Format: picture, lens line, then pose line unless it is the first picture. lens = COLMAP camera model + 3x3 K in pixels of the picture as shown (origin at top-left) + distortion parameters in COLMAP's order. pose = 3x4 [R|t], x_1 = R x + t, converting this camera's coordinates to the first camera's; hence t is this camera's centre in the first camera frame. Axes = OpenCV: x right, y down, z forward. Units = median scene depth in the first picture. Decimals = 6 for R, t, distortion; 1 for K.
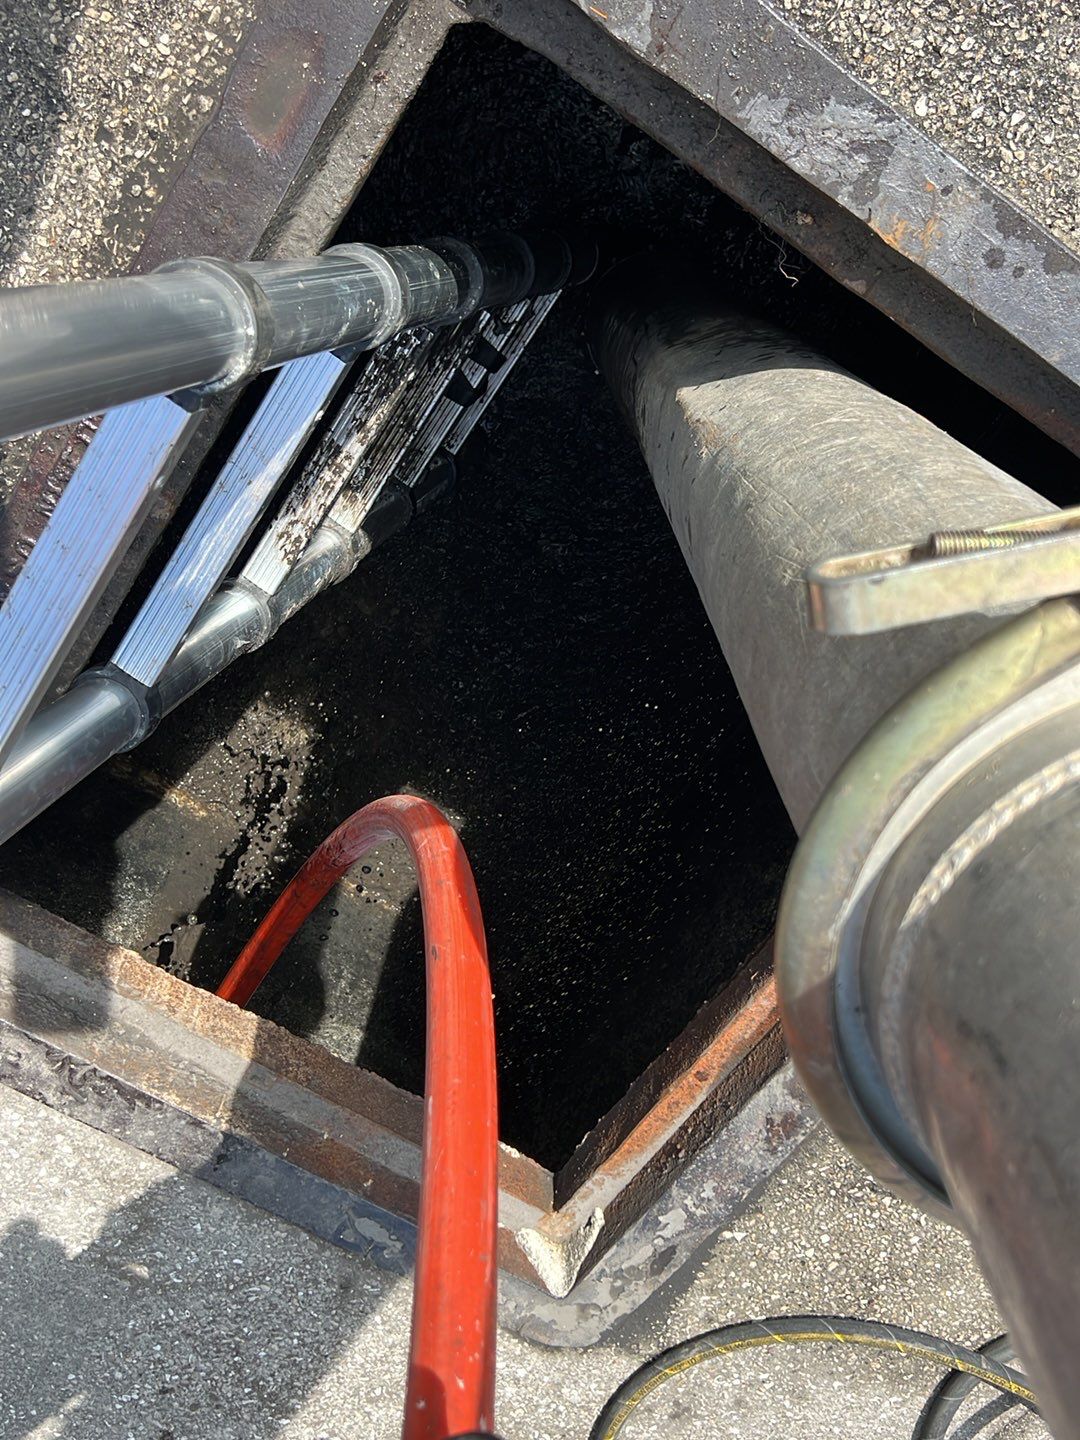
lens RADIAL K [[1312.8, 0, 553.2], [0, 1312.8, 744.8], [0, 0, 1]] dist [0.044800, -0.071745]
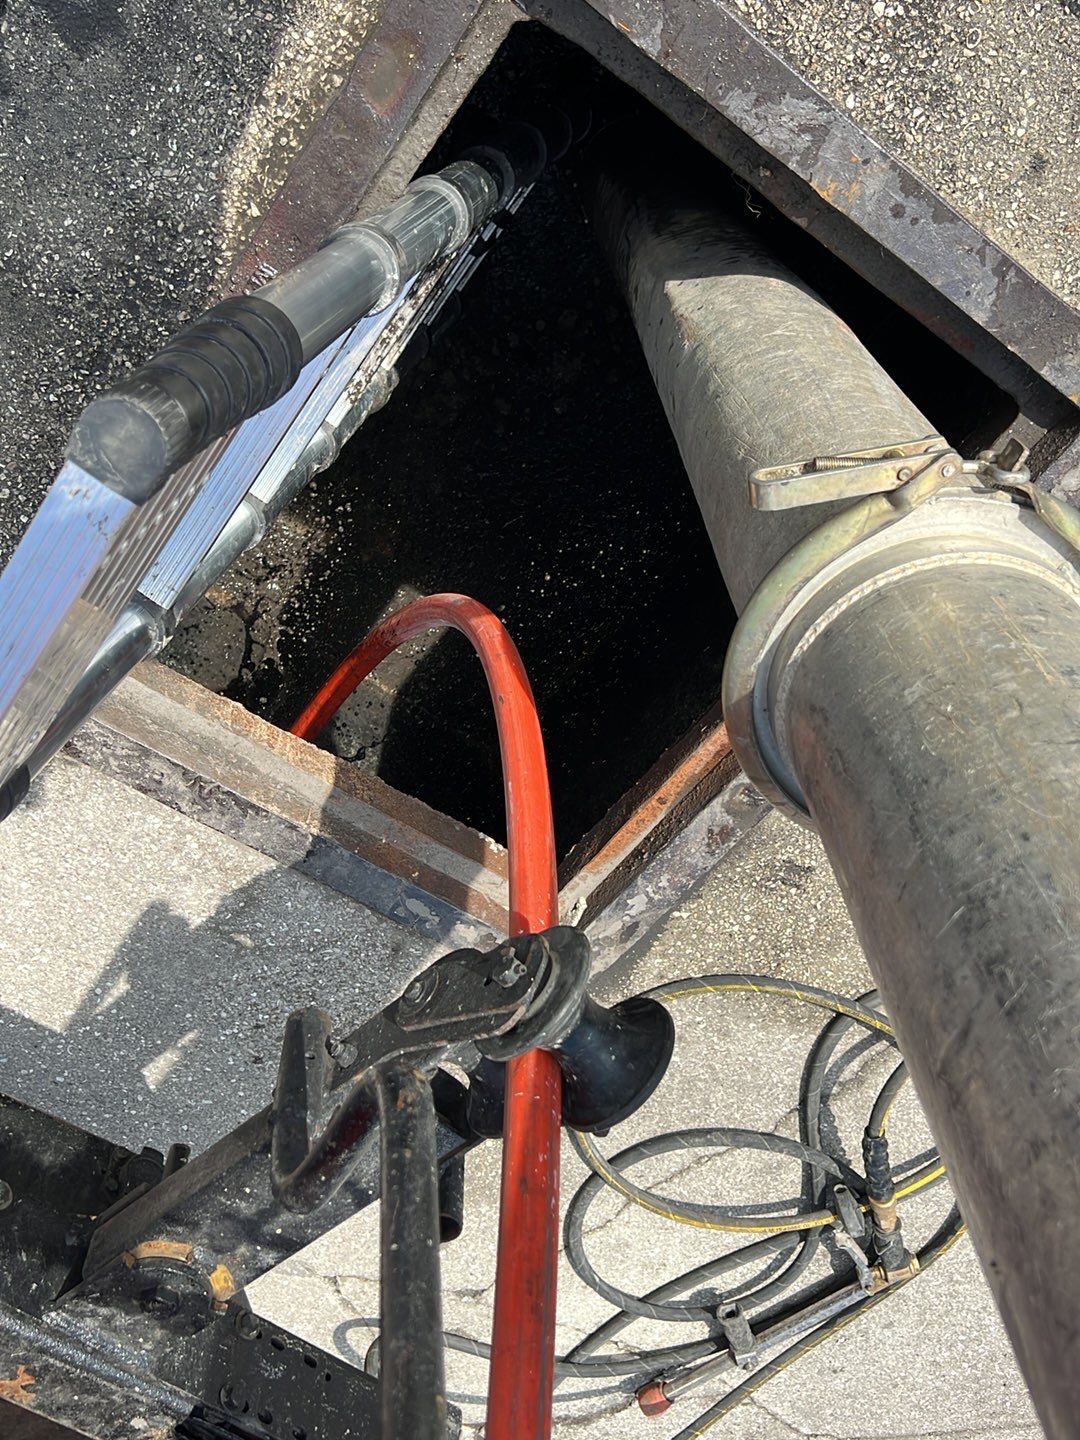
lens RADIAL K [[1312.8, 0, 548.9], [0, 1312.8, 737.1], [0, 0, 1]] dist [0.044800, -0.071745]
pose [[0.999117, 0.015771, 0.038943, -0.071694], [-0.021399, 0.988663, 0.148622, -0.014567], [-0.036157, -0.149324, 0.988127, -0.399440]]
